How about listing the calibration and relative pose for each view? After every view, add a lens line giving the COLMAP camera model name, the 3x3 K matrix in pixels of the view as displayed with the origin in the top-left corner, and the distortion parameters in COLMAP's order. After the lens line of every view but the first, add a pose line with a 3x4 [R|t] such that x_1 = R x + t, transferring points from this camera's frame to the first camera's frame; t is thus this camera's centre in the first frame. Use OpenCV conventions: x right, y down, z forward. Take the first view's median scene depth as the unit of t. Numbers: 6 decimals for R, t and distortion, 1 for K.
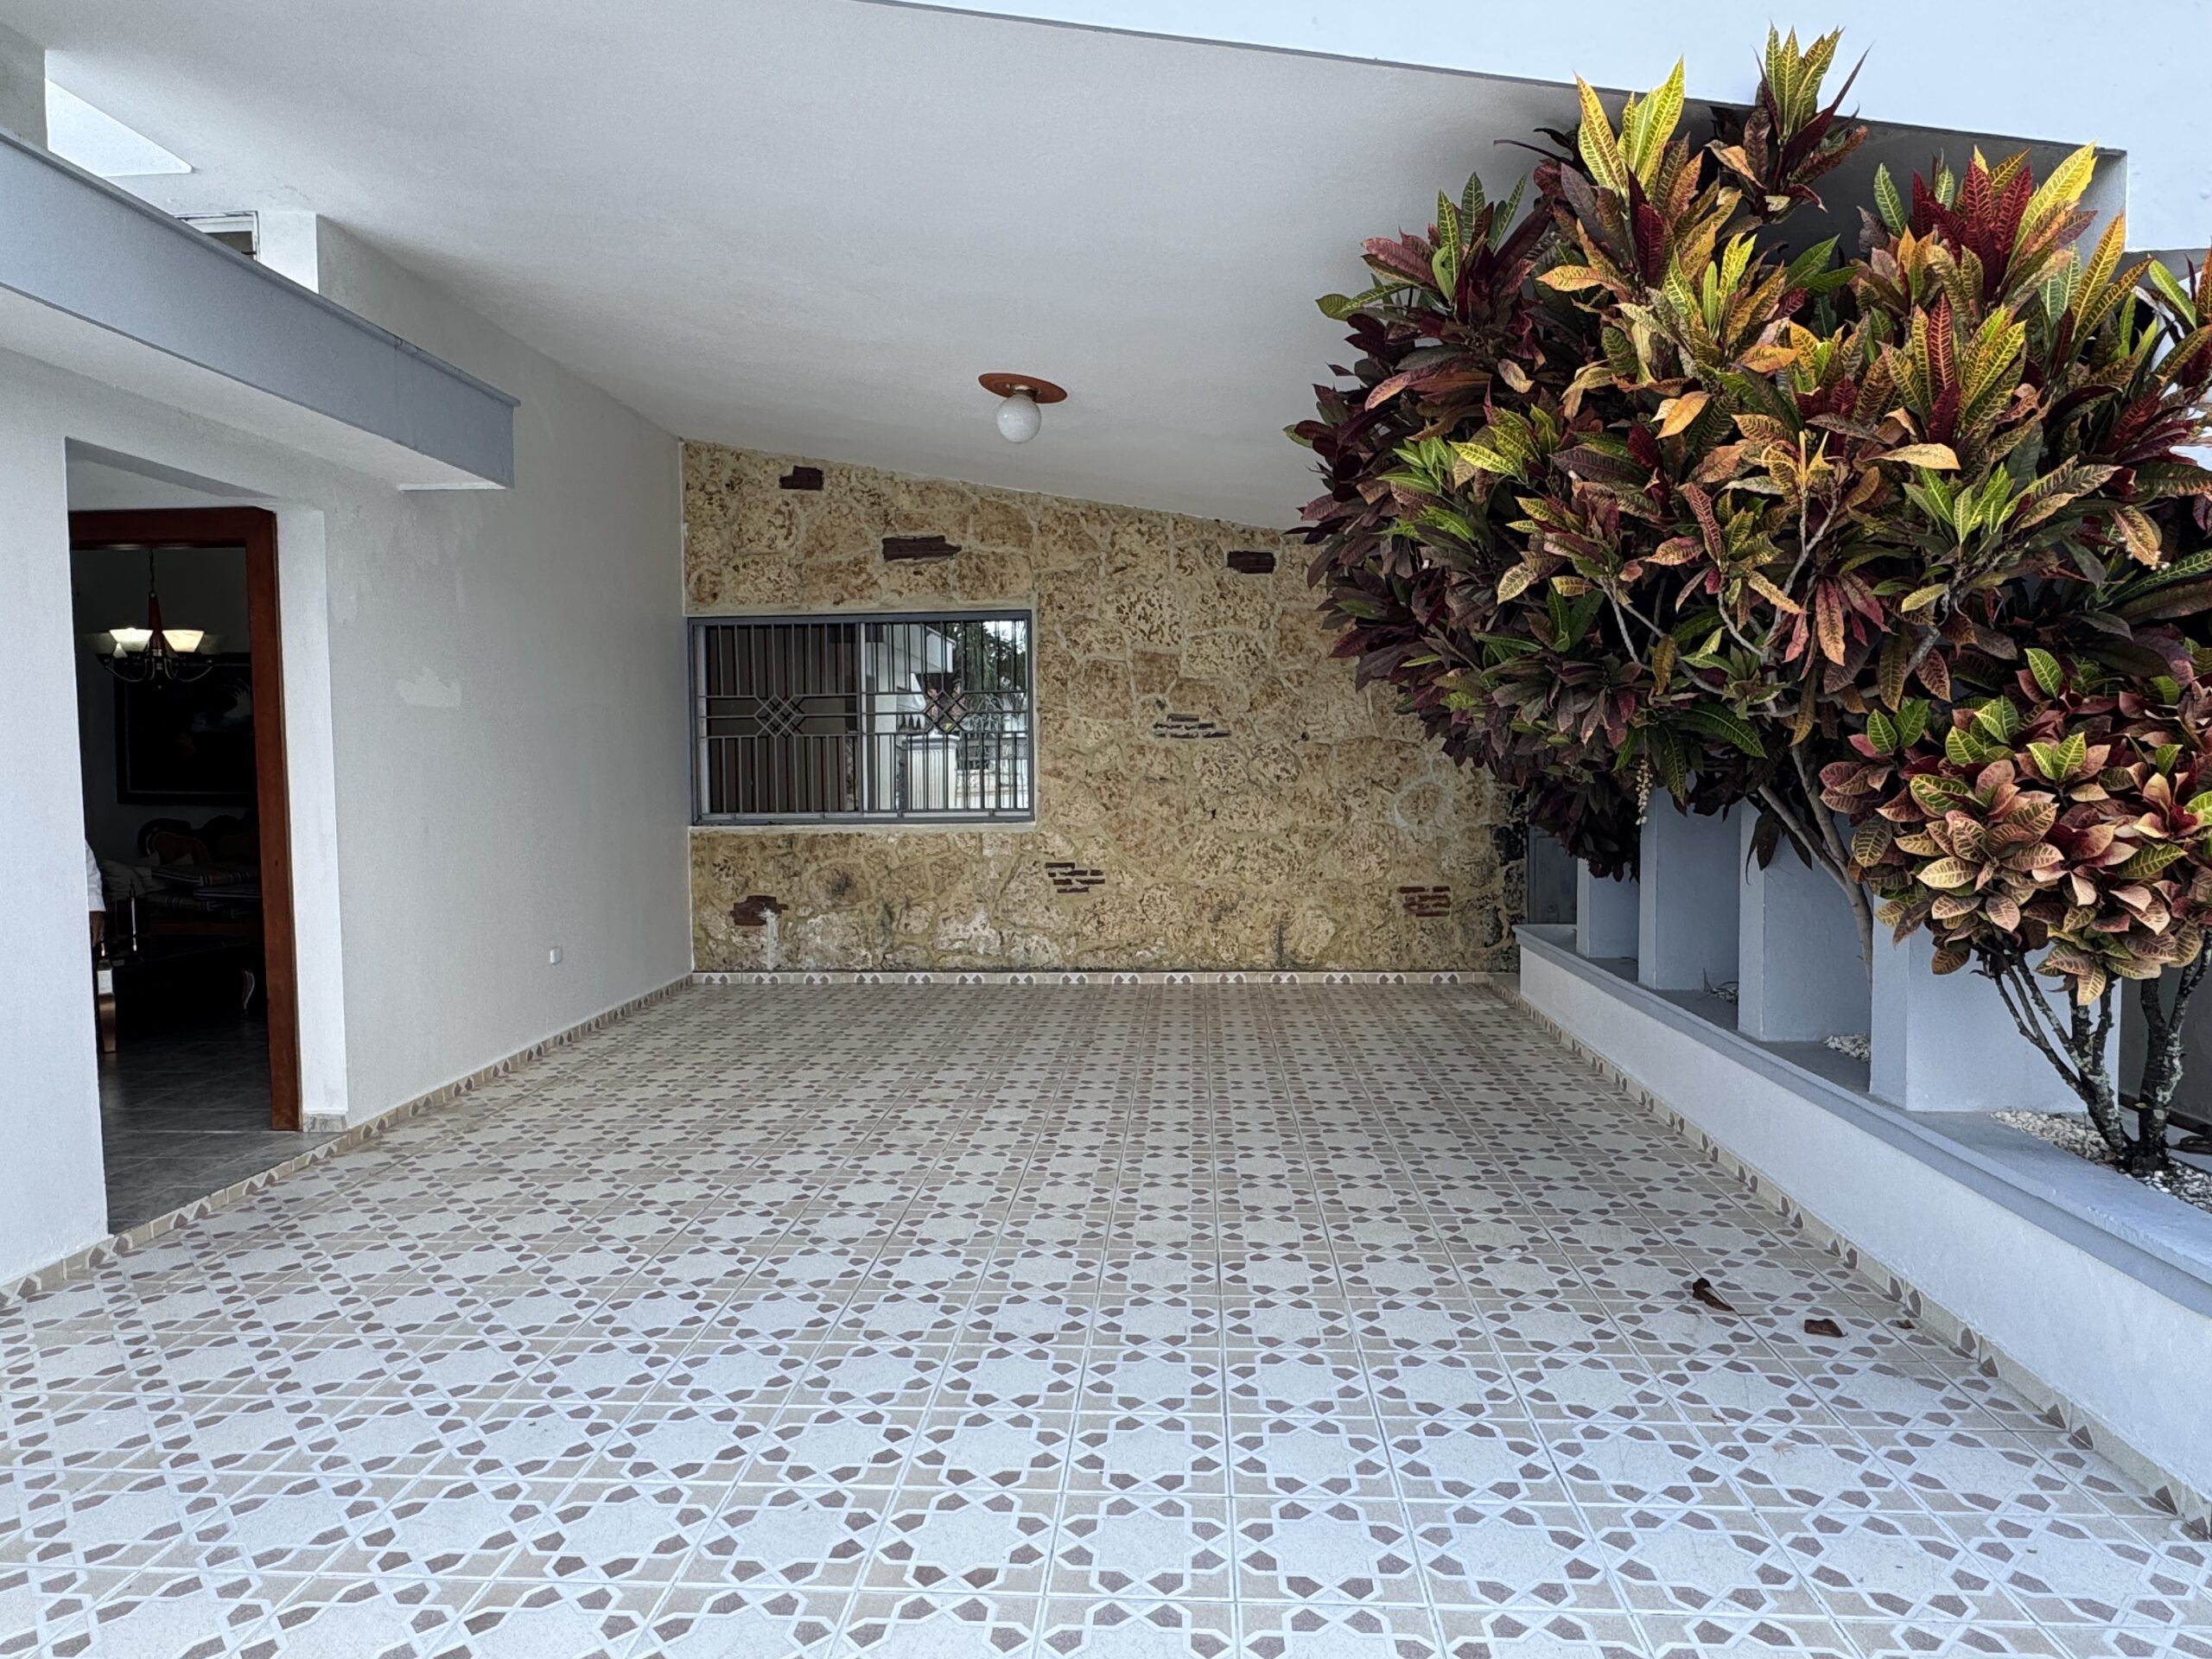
lens RADIAL K [[1365.7, 0, 1106.0], [0, 1365.7, 829.5], [0, 0, 1]] dist [-0.003555, -0.001069]
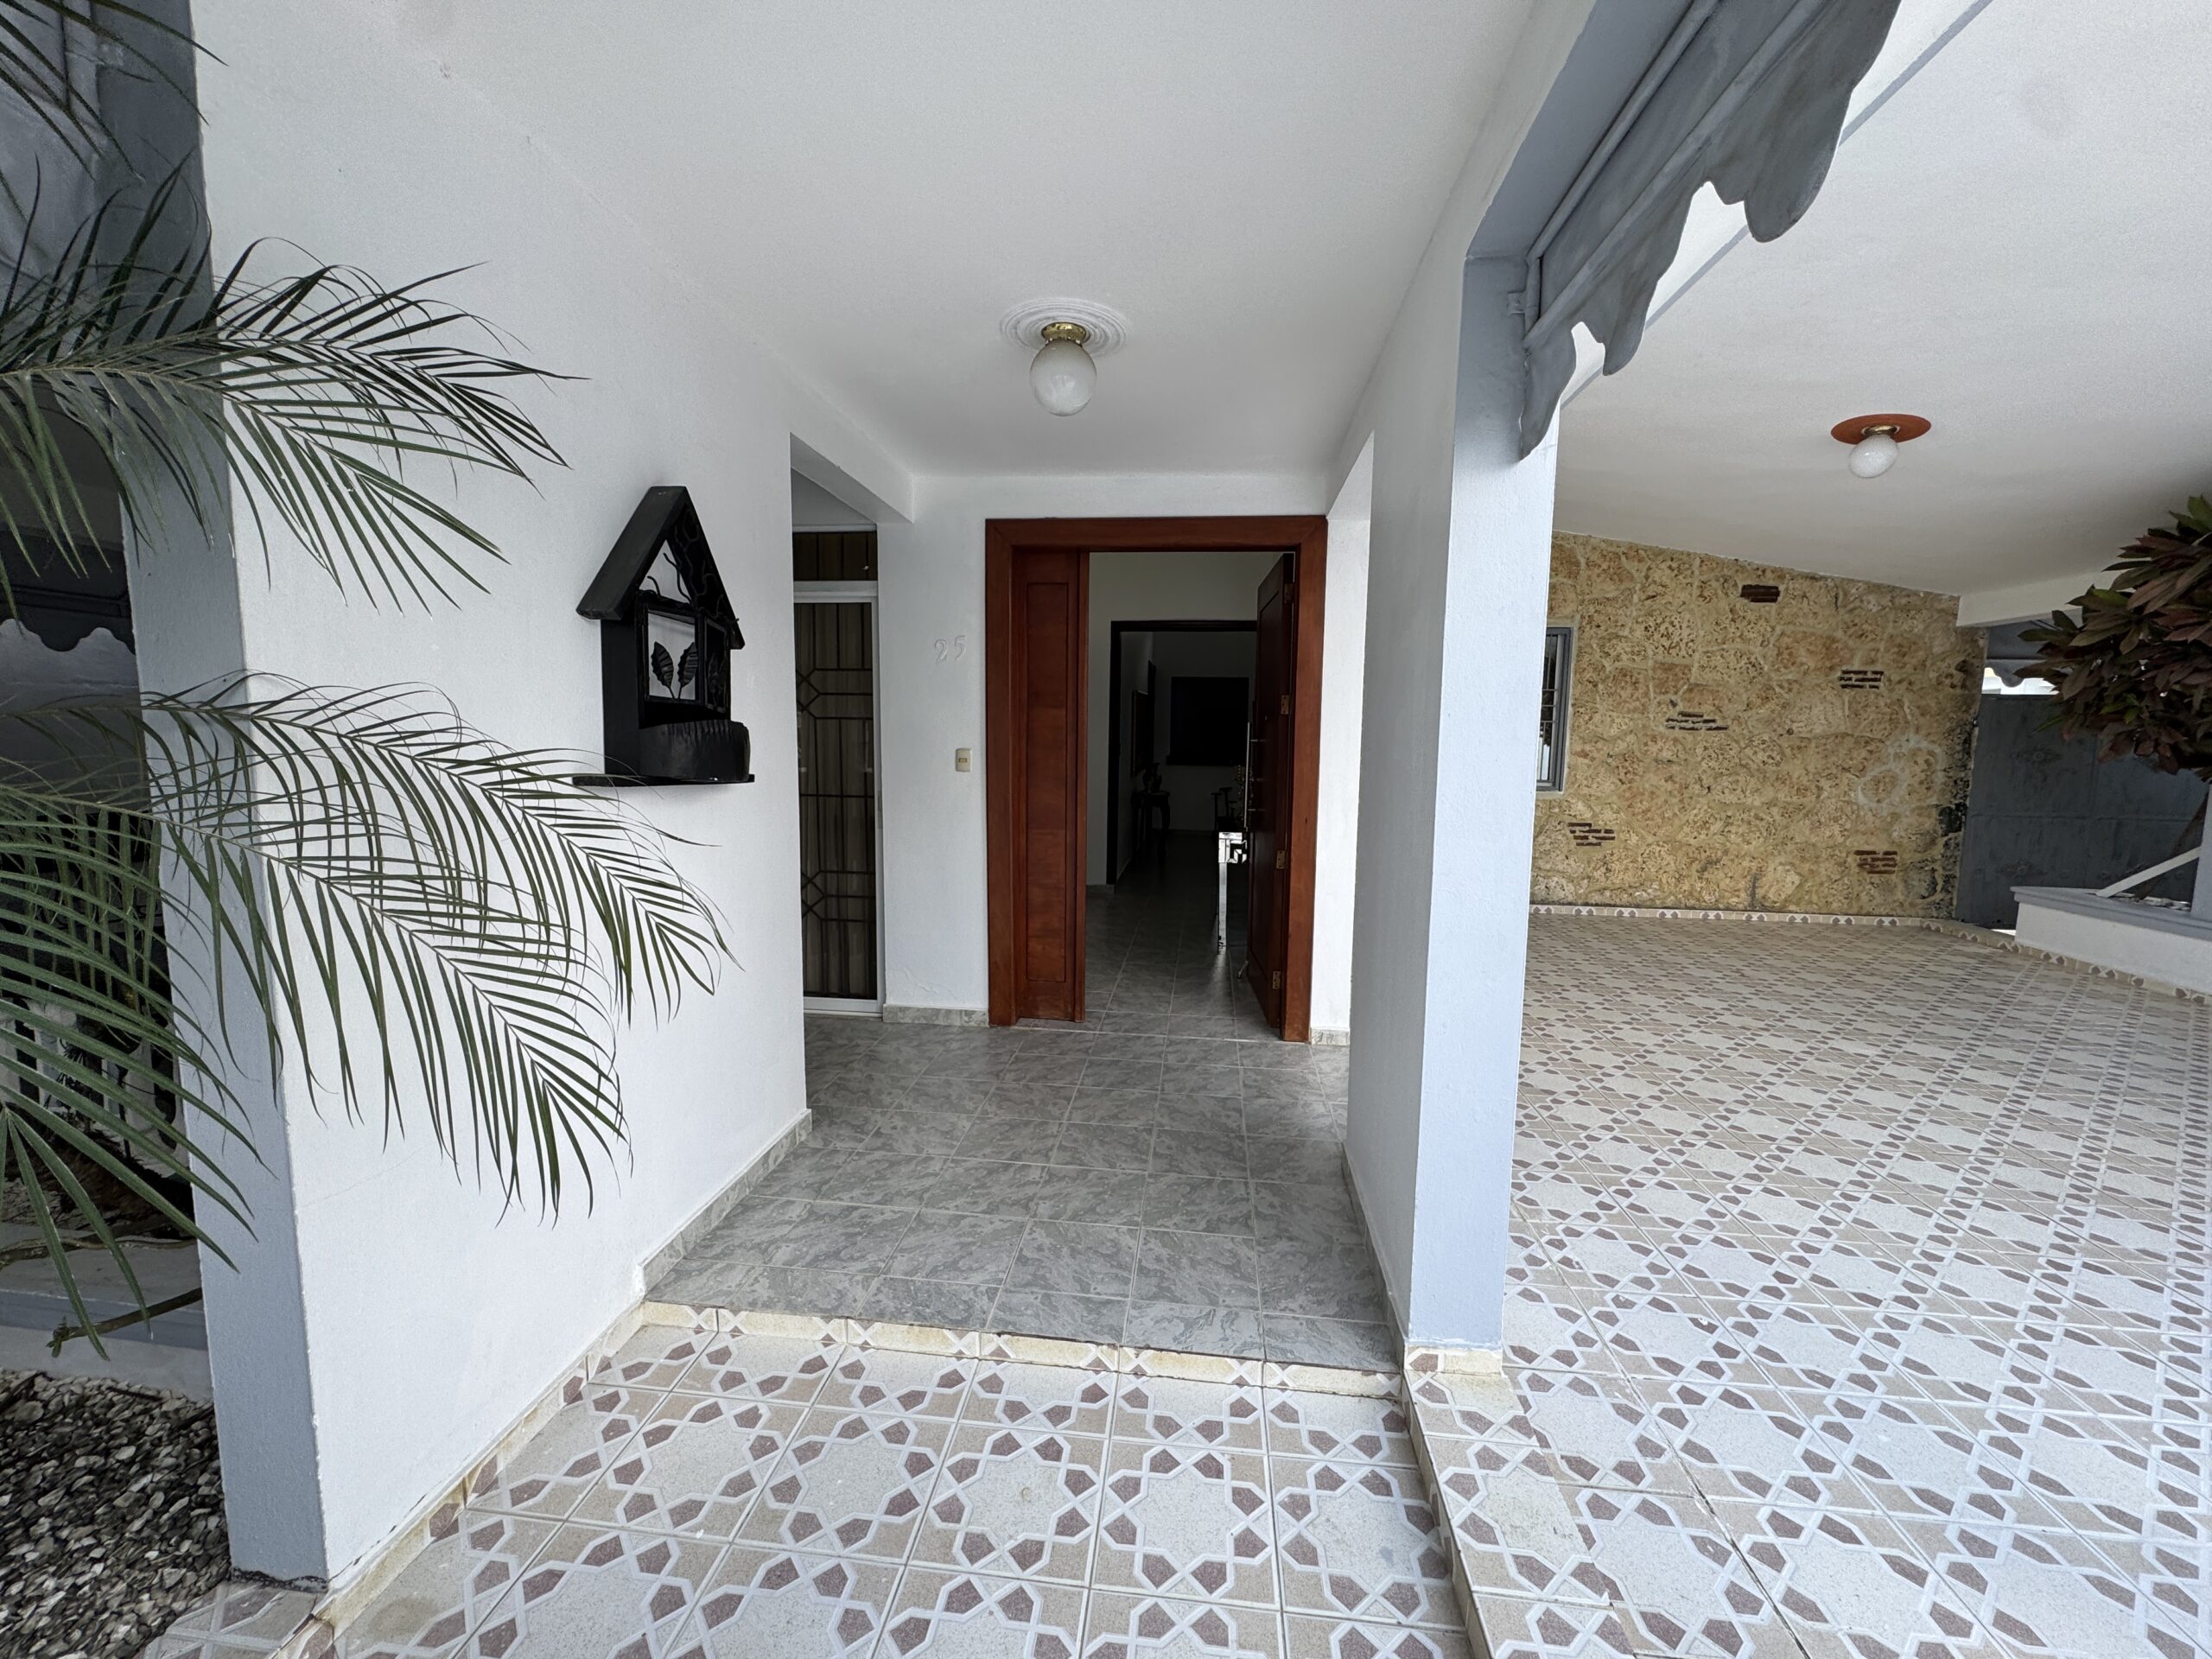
lens RADIAL K [[878.4, 0, 1104.6], [0, 878.4, 831.0], [0, 0, 1]] dist [-0.003525, 0.000216]
pose [[0.998503, 0.031665, -0.044606, -0.462842], [-0.029019, 0.997850, 0.058773, -0.004357], [0.046371, -0.057390, 0.997274, 0.140475]]
